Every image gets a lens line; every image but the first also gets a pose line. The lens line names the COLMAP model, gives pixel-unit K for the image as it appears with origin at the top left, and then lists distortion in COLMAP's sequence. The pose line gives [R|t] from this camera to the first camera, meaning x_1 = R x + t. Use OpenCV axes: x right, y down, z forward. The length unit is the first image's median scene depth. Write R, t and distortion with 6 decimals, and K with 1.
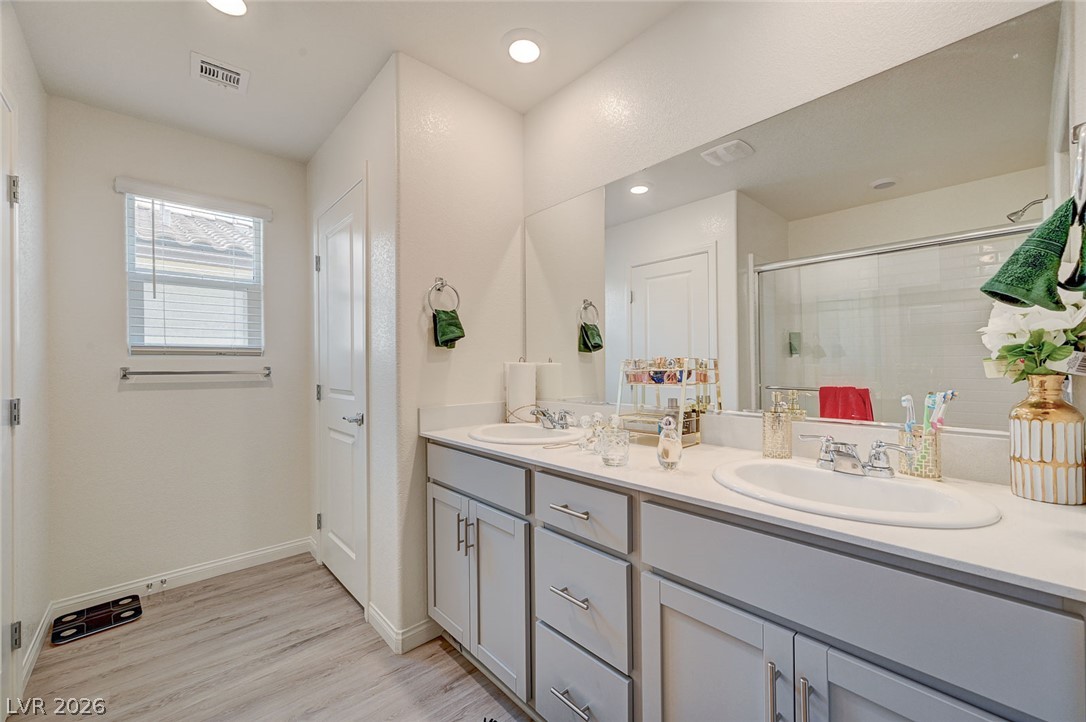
lens RADIAL K [[427.7, 0, 545.8], [0, 427.7, 363.7], [0, 0, 1]] dist [0.002054, 0.000400]
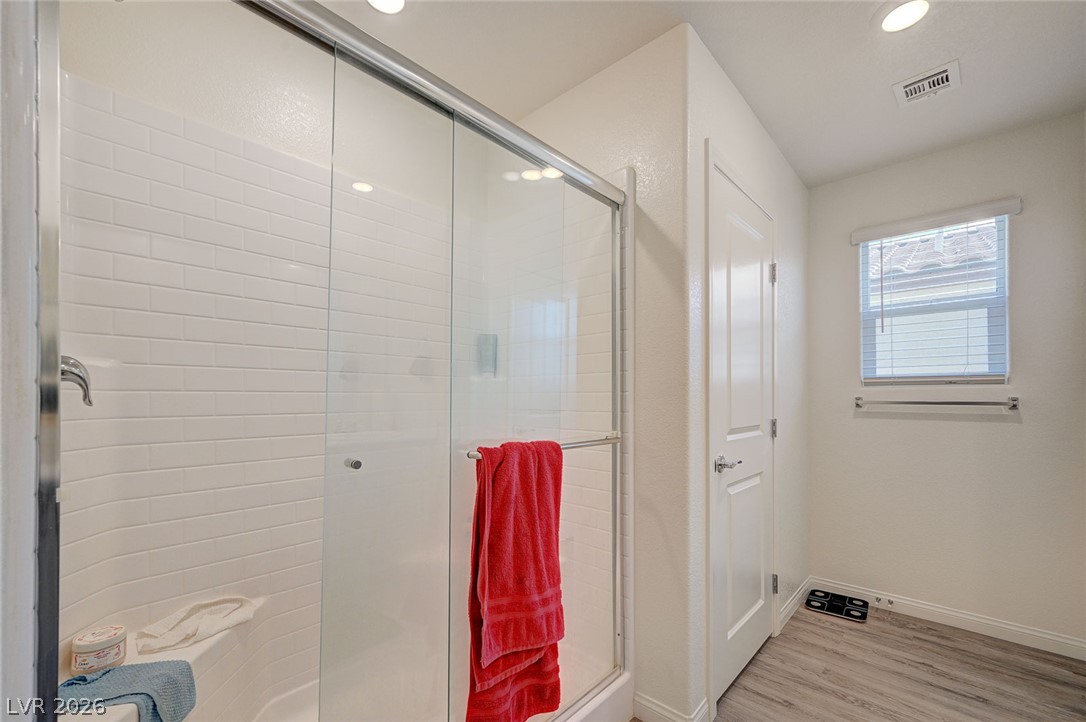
lens RADIAL K [[441.7, 0, 548.1], [0, 441.7, 392.5], [0, 0, 1]] dist [-0.001214, 0.000046]
pose [[0.087266, -0.003576, -0.996179, 0.109860], [0.003783, 0.999988, -0.003258, -0.002477], [0.996178, -0.003485, 0.087278, 0.076451]]
